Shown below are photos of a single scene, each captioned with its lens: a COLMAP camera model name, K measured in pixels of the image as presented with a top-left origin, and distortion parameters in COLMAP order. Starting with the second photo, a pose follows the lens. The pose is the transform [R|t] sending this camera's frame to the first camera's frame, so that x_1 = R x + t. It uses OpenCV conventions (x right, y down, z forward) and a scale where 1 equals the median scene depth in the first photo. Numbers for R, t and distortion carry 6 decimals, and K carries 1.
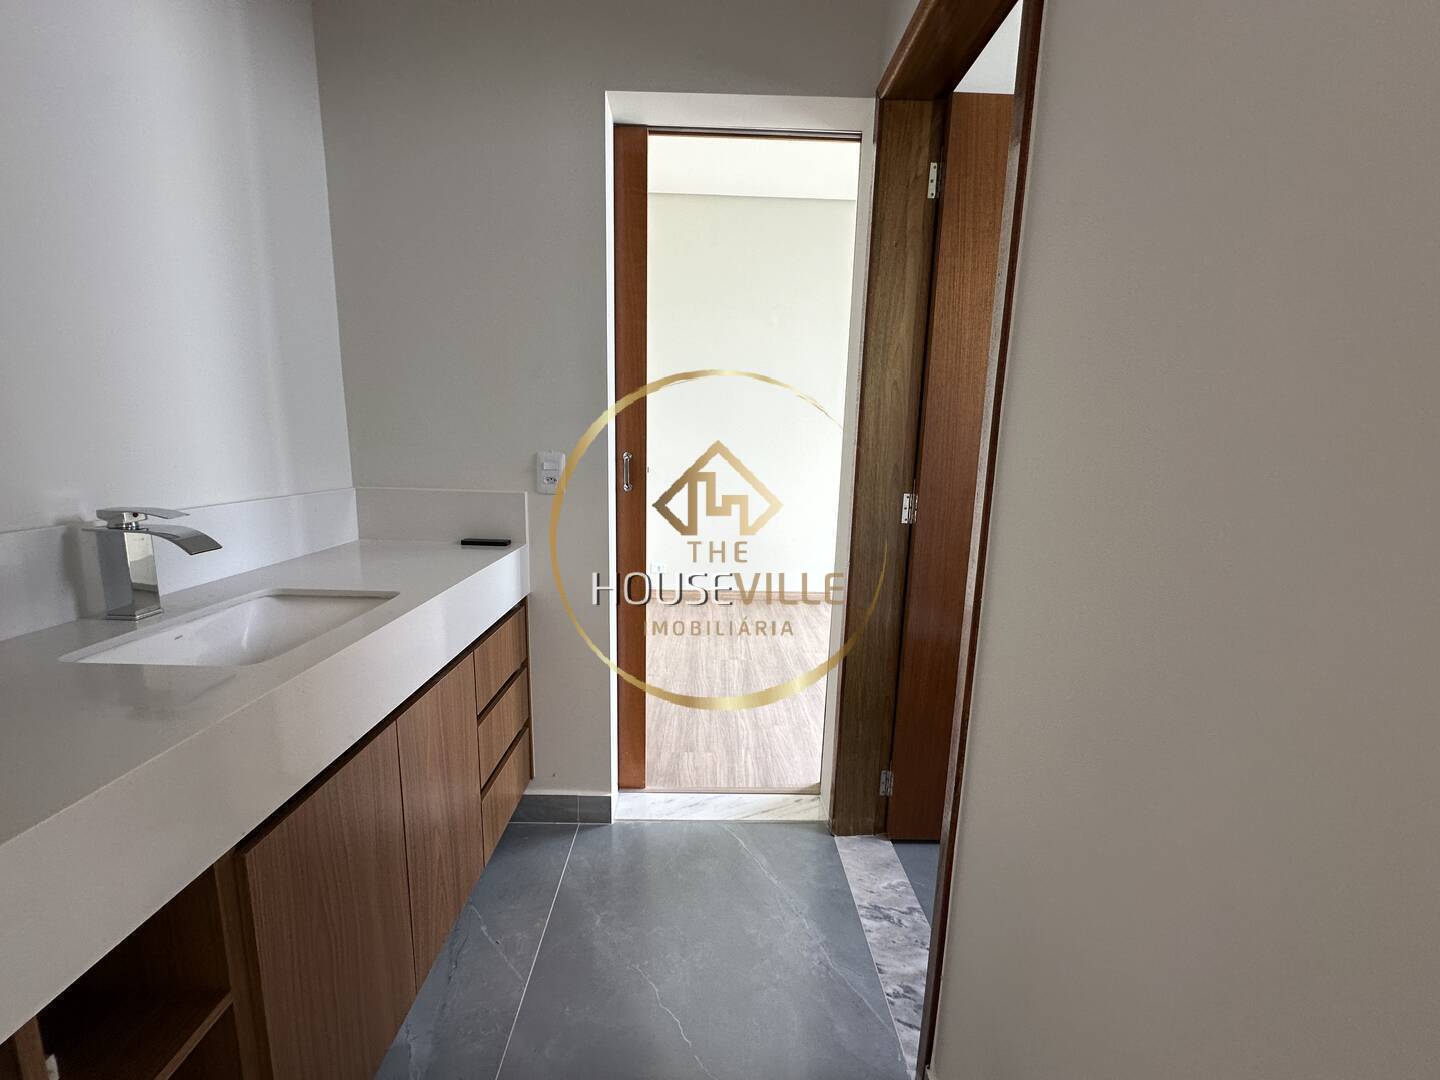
lens RADIAL K [[578.6, 0, 714.7], [0, 578.6, 537.3], [0, 0, 1]] dist [-0.003722, 0.000806]
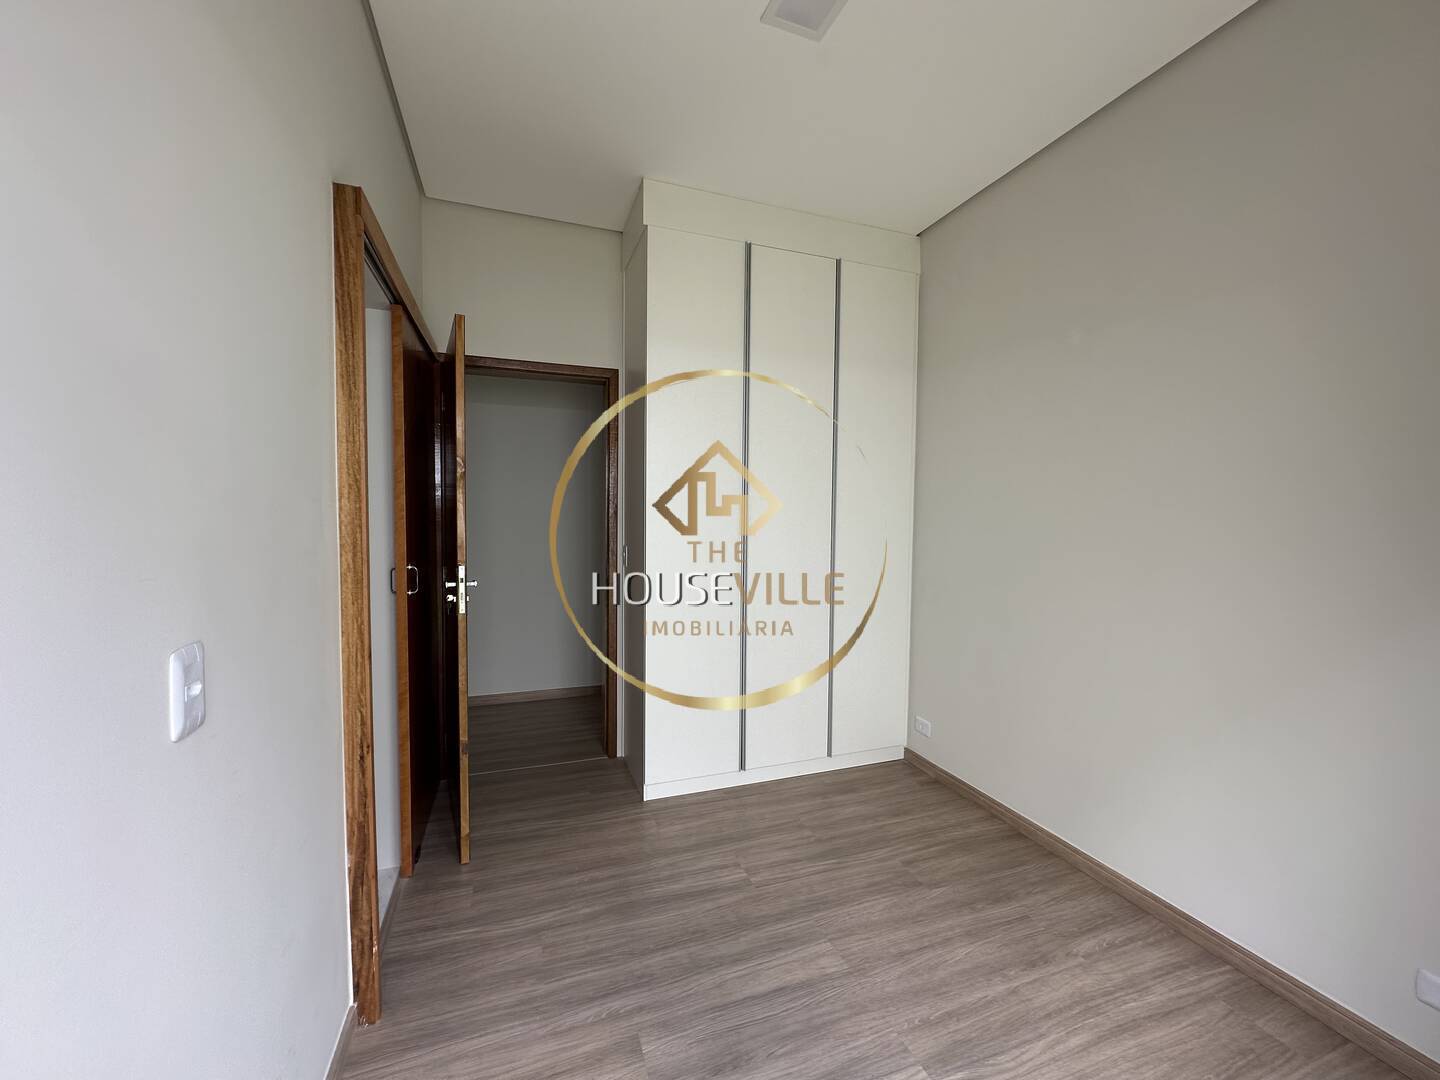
lens RADIAL K [[578.6, 0, 717.9], [0, 578.6, 541.5], [0, 0, 1]] dist [-0.003722, 0.000806]
pose [[0.317727, 0.025124, -0.947849, 0.664061], [-0.163882, 0.986060, -0.028798, -0.145686], [0.933912, 0.164485, 0.317415, 0.710599]]
